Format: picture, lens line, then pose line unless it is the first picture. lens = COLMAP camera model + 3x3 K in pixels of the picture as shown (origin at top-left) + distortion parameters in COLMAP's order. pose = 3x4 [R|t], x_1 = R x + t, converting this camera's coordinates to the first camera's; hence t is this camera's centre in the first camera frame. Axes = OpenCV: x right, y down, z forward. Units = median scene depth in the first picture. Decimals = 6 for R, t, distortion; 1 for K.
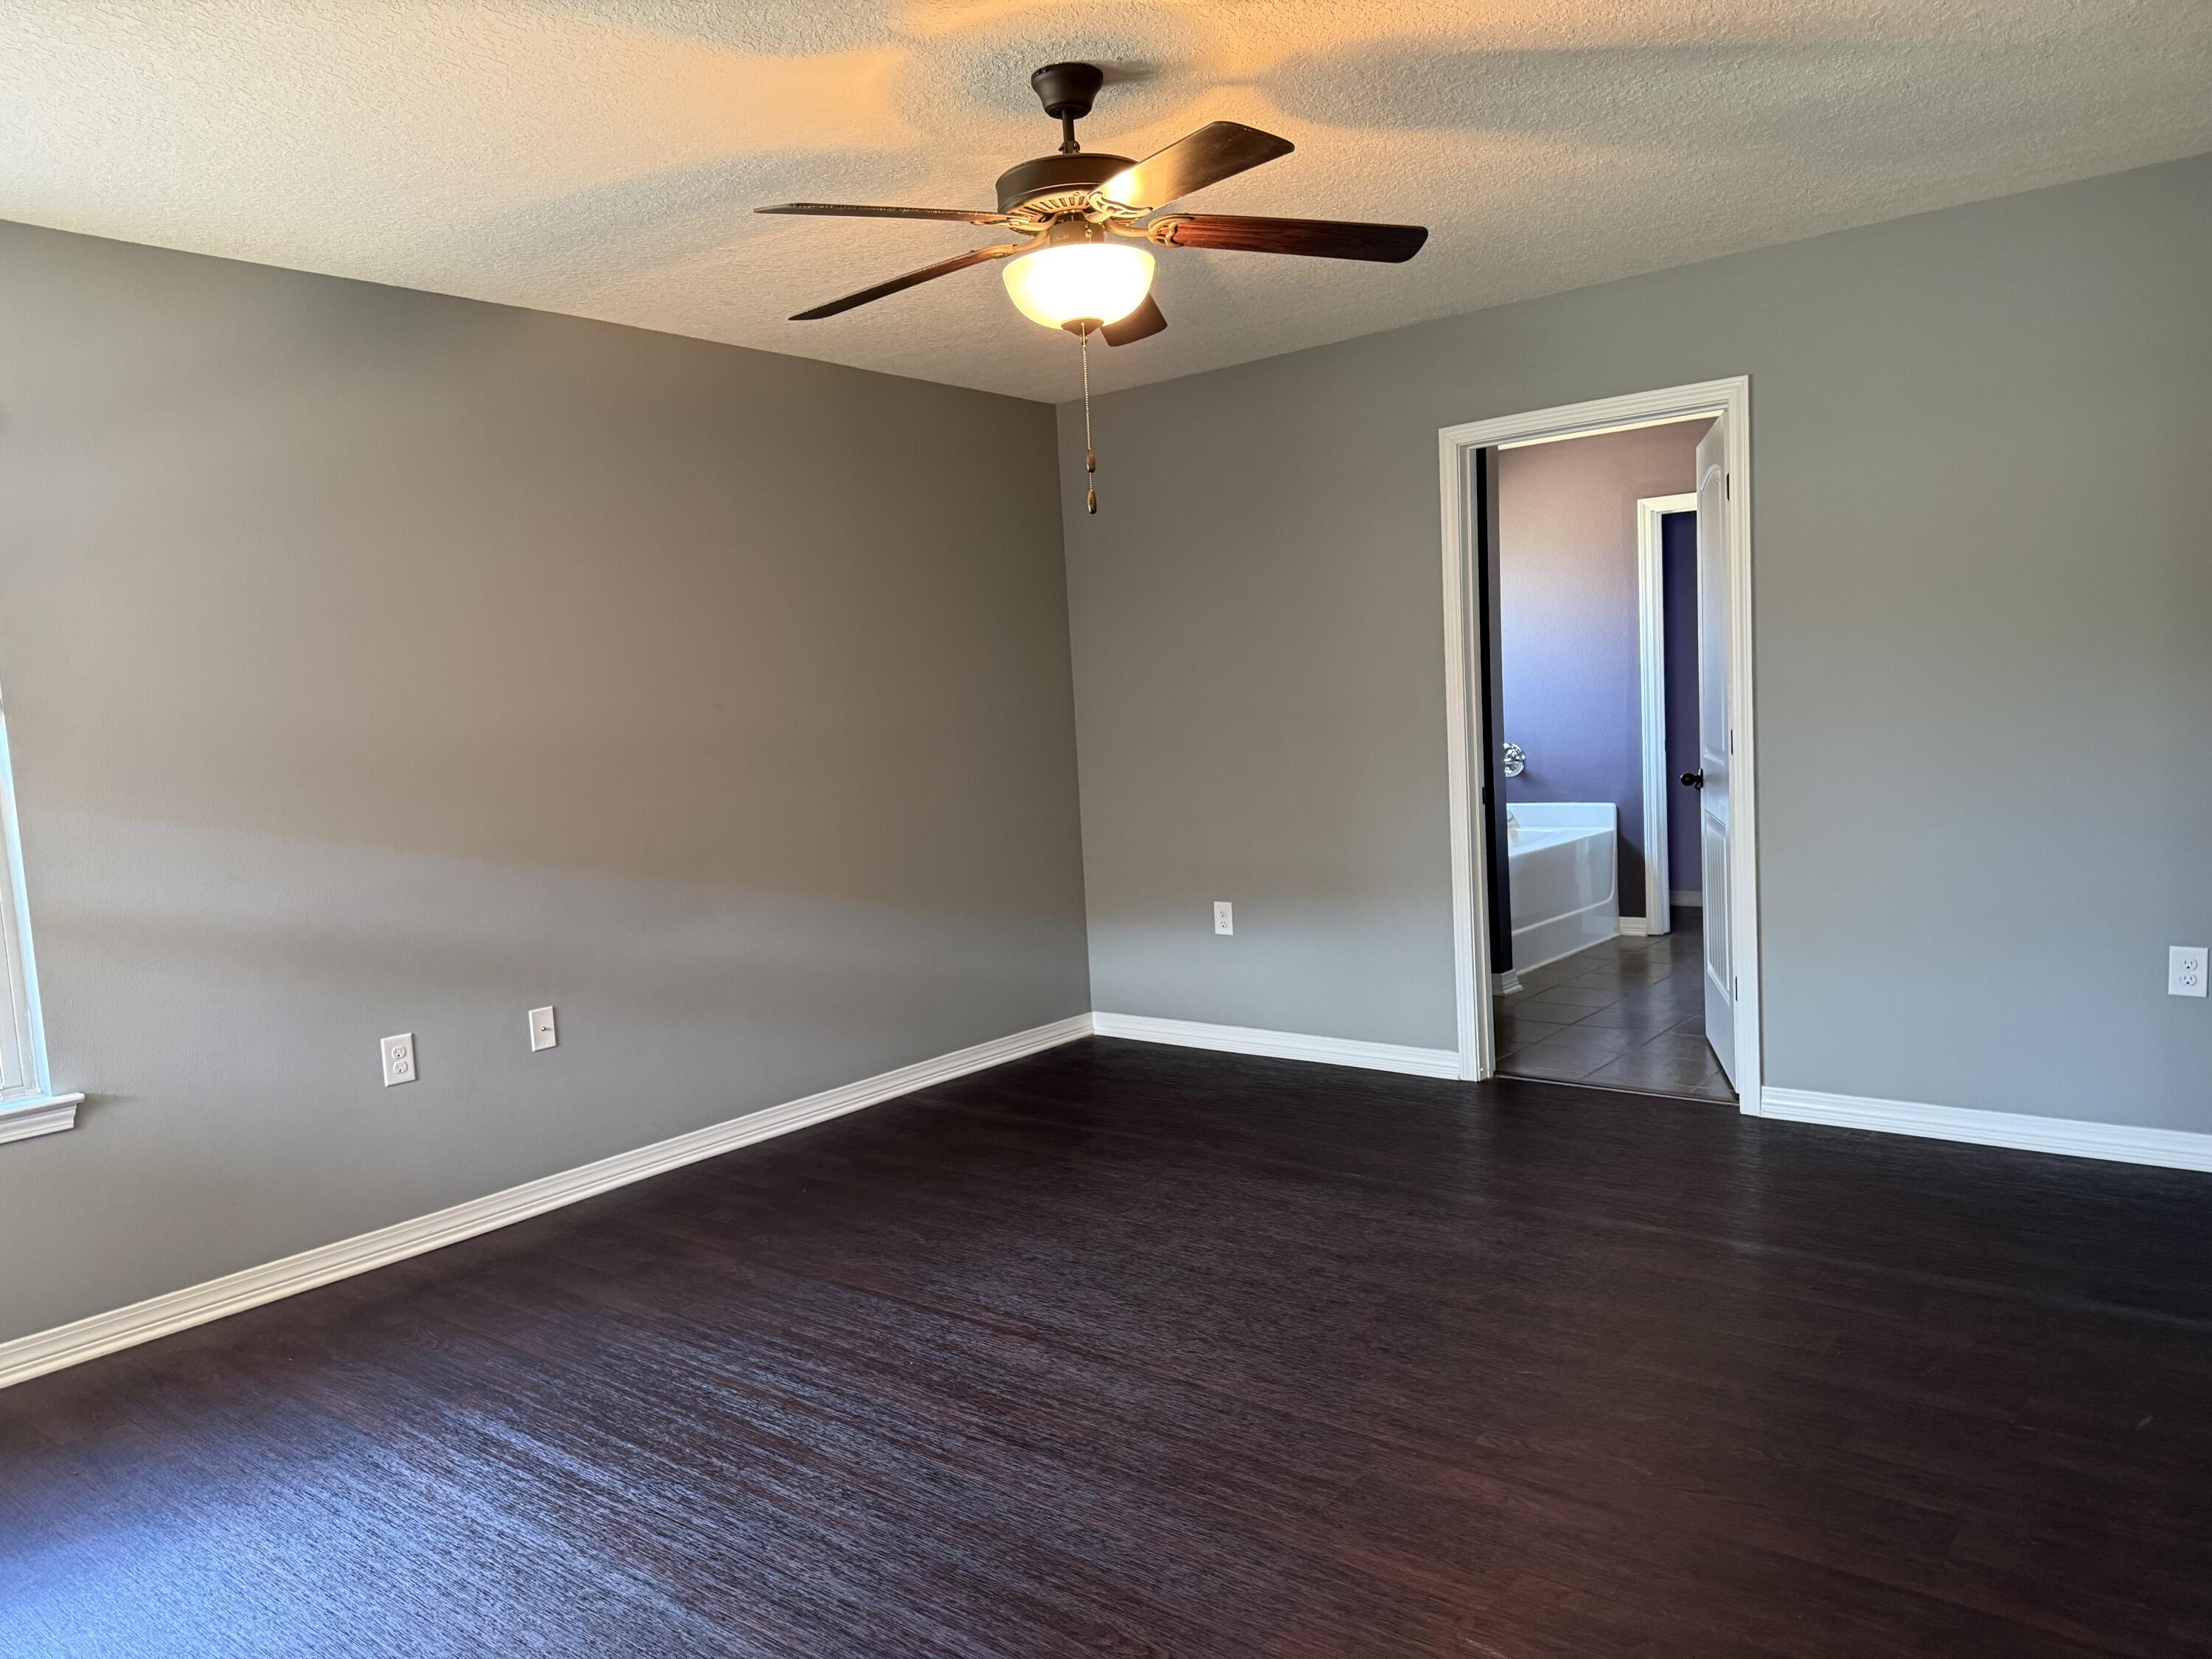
lens RADIAL K [[1560.0, 0, 1101.7], [0, 1560.0, 820.0], [0, 0, 1]] dist [0.109394, -0.164437]
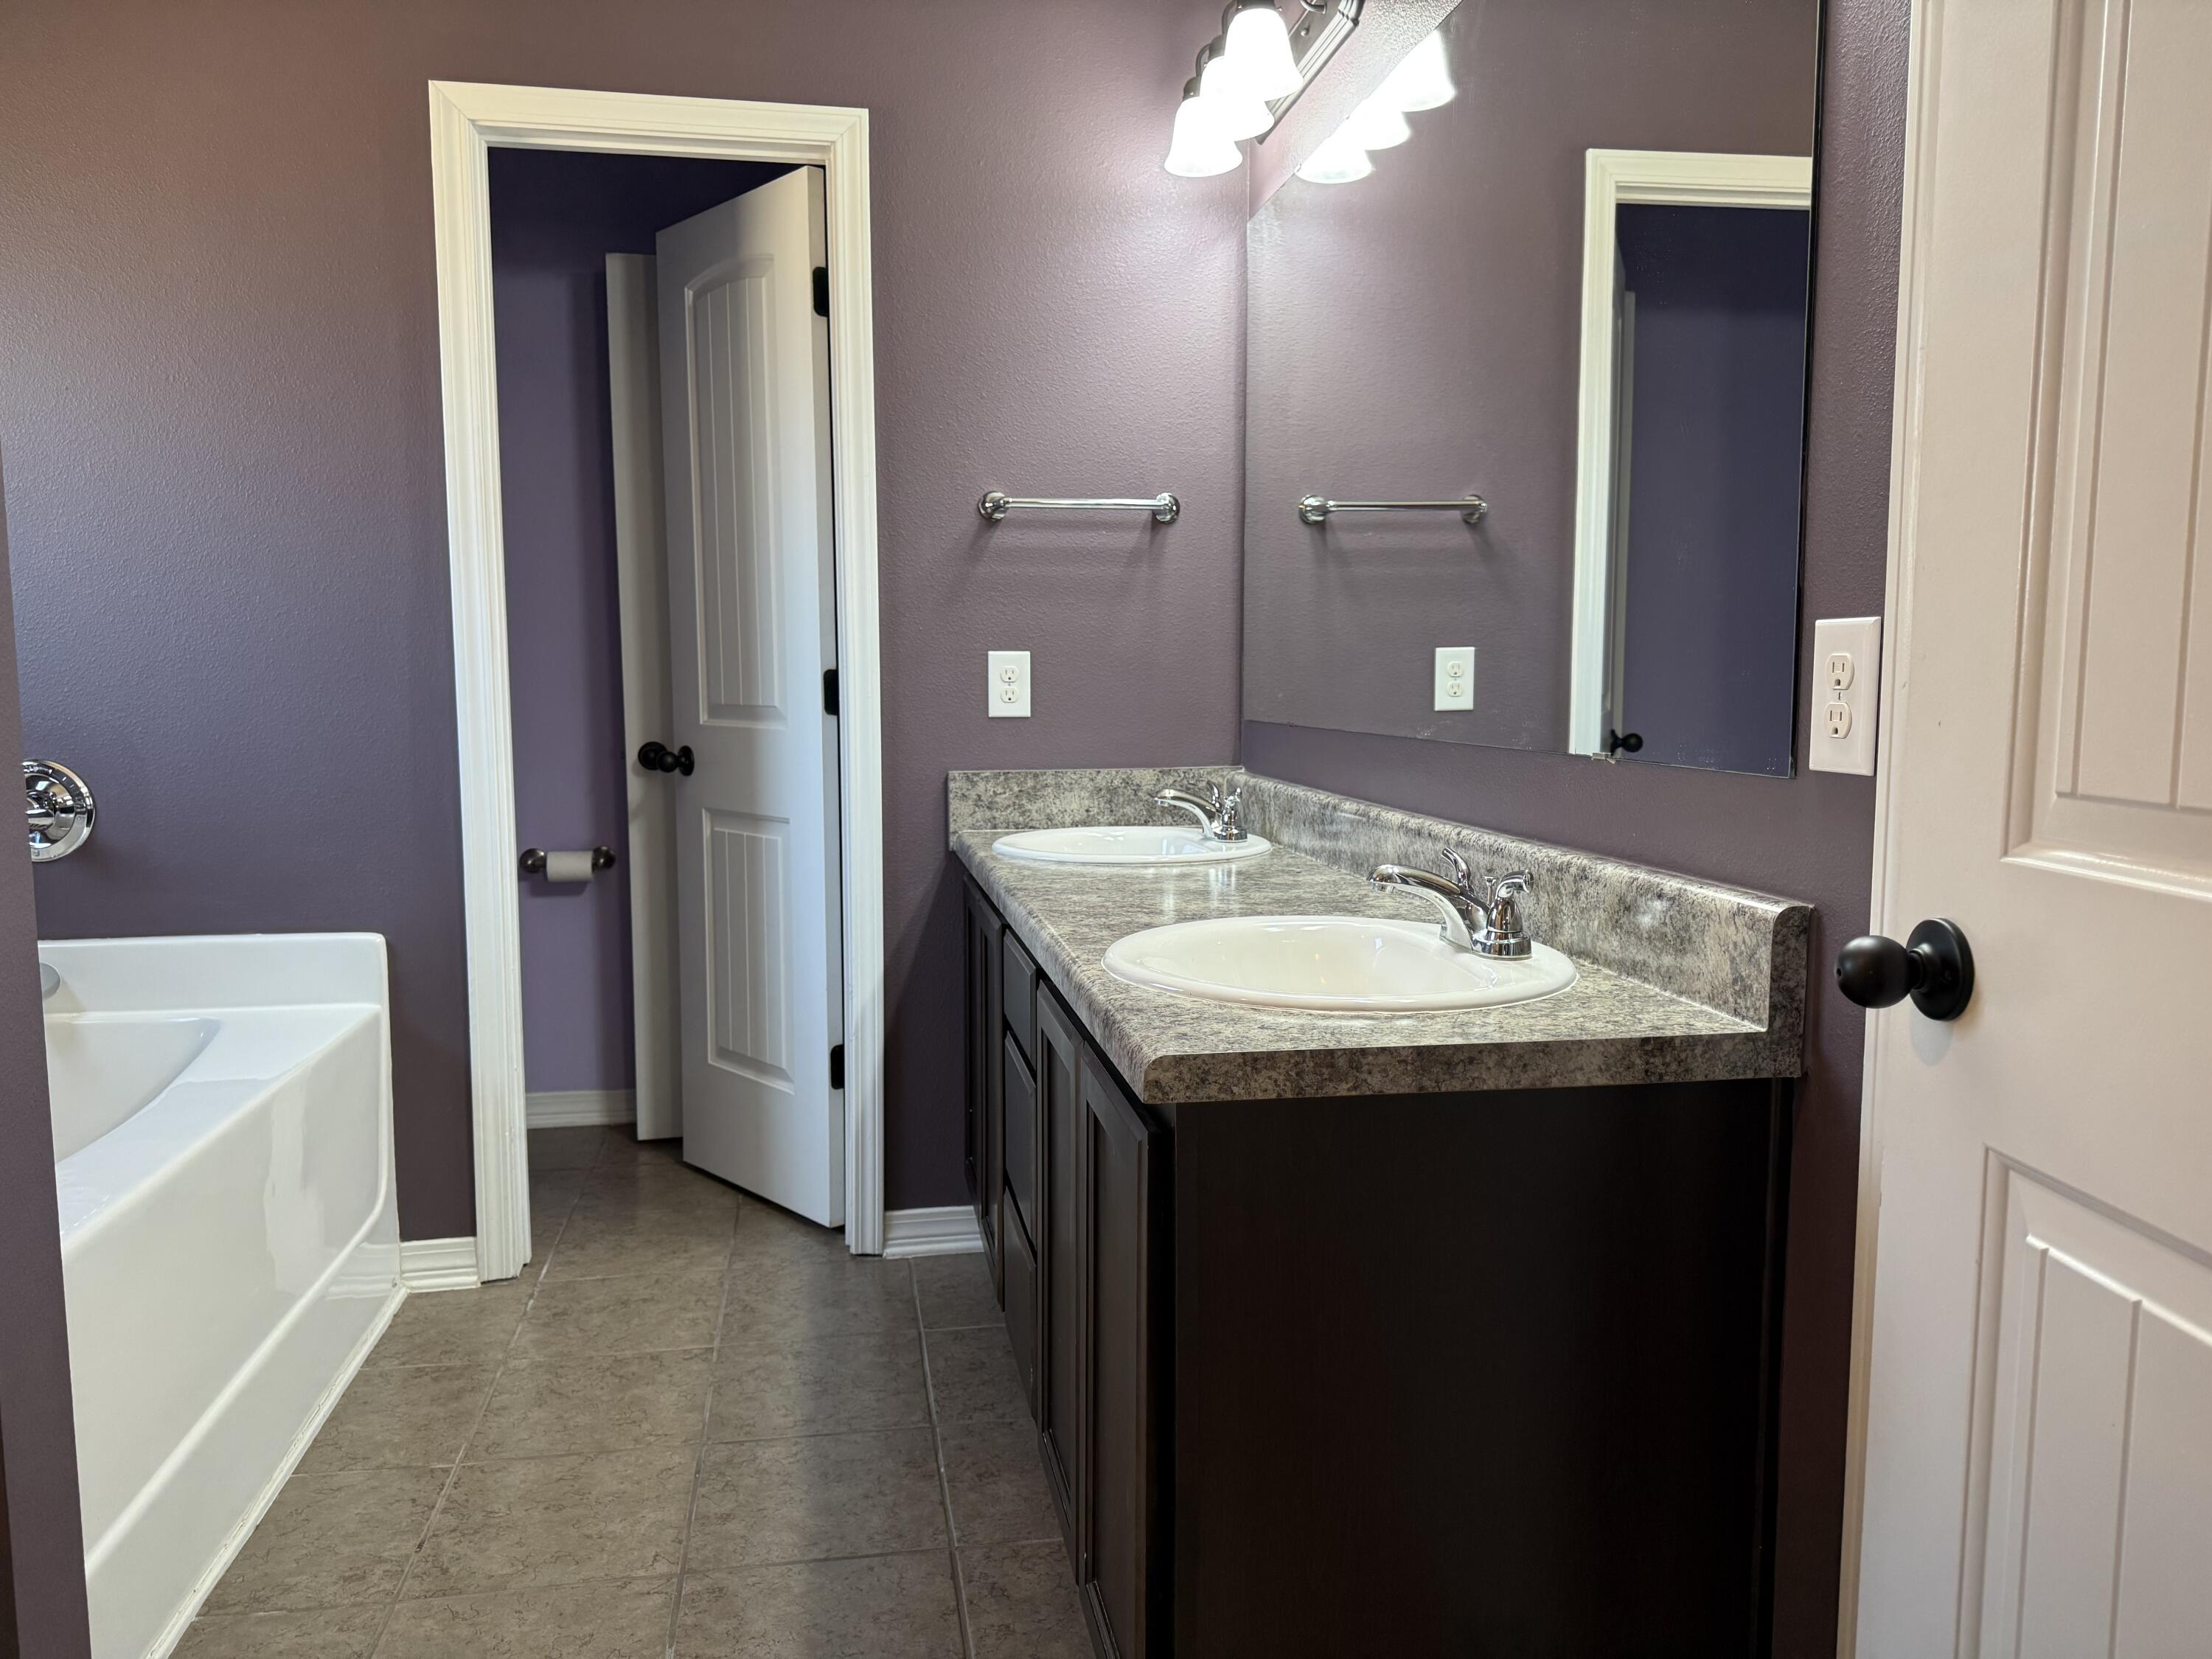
lens RADIAL K [[1560.0, 0, 1101.7], [0, 1560.0, 820.0], [0, 0, 1]] dist [0.109394, -0.164437]
pose [[0.665366, -0.020568, 0.746234, 0.343263], [0.024407, 0.999685, 0.005792, -0.070173], [-0.746119, 0.014359, 0.665658, 1.321318]]
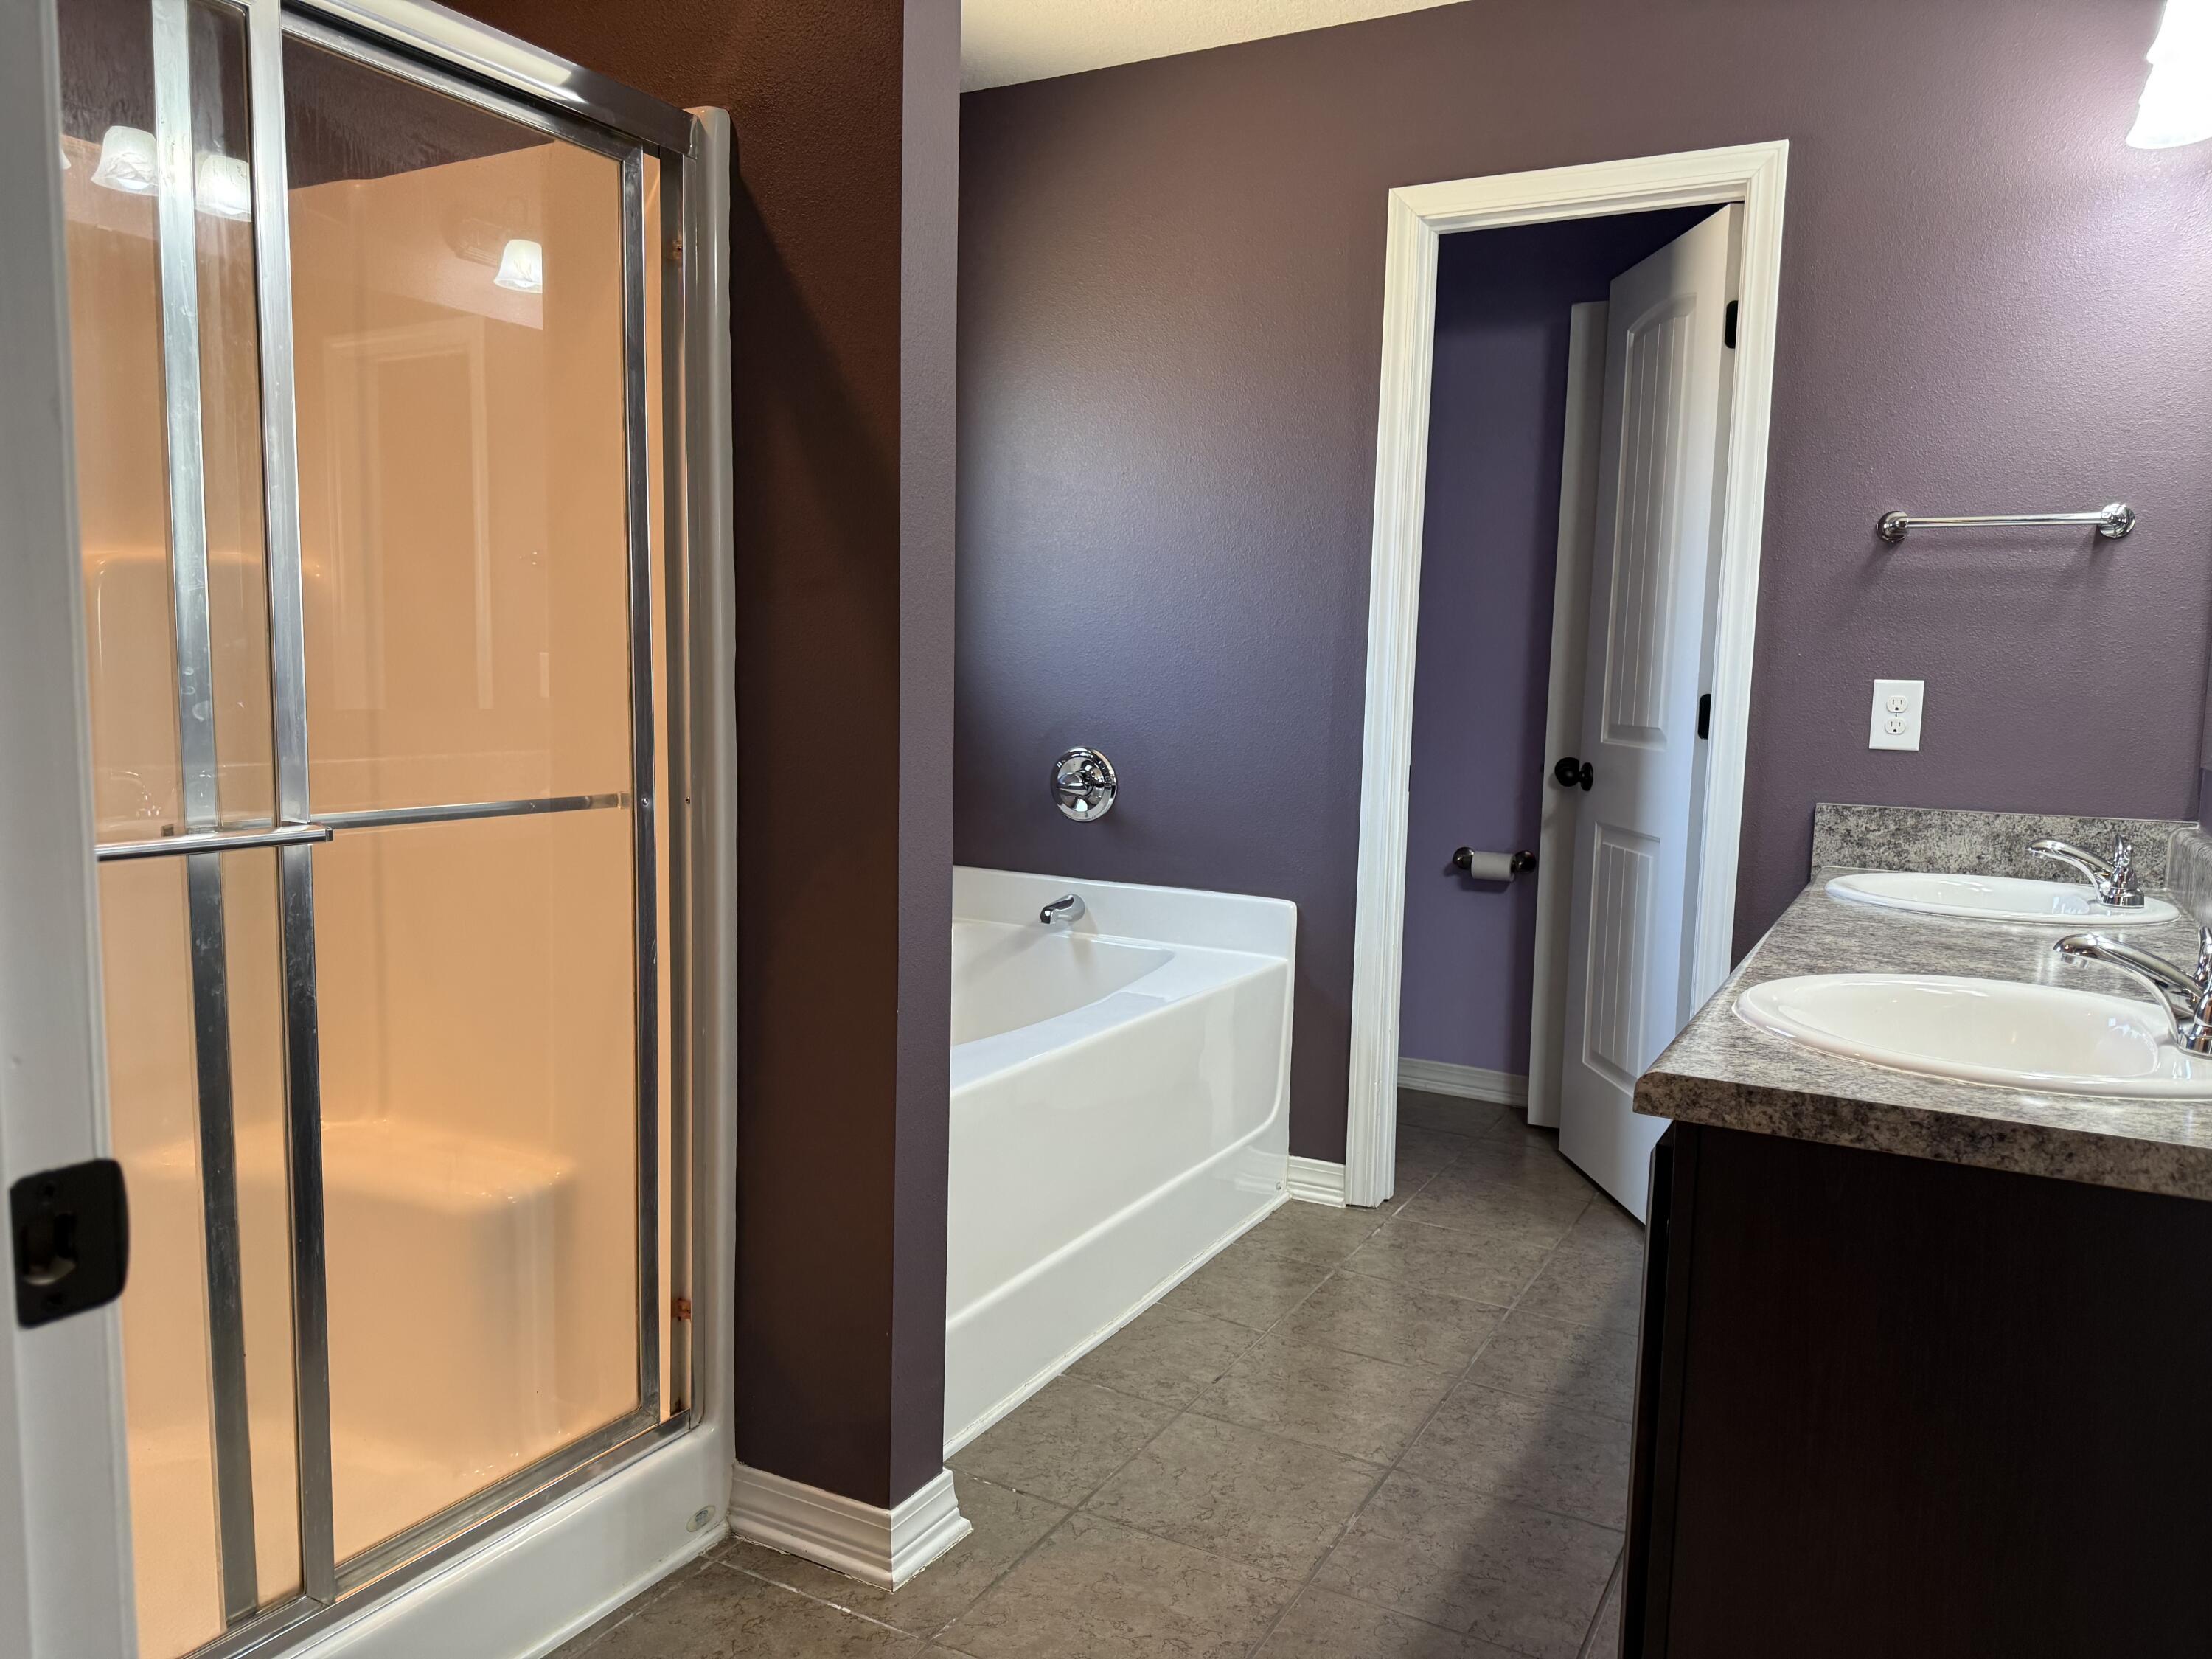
lens RADIAL K [[1537.5, 0, 1109.7], [0, 1537.5, 838.2], [0, 0, 1]] dist [0.083586, -0.145435]
pose [[0.982350, 0.056430, 0.178338, 0.408372], [-0.061429, 0.997855, 0.022630, -0.070858], [-0.176678, -0.033186, 0.983709, 1.217816]]
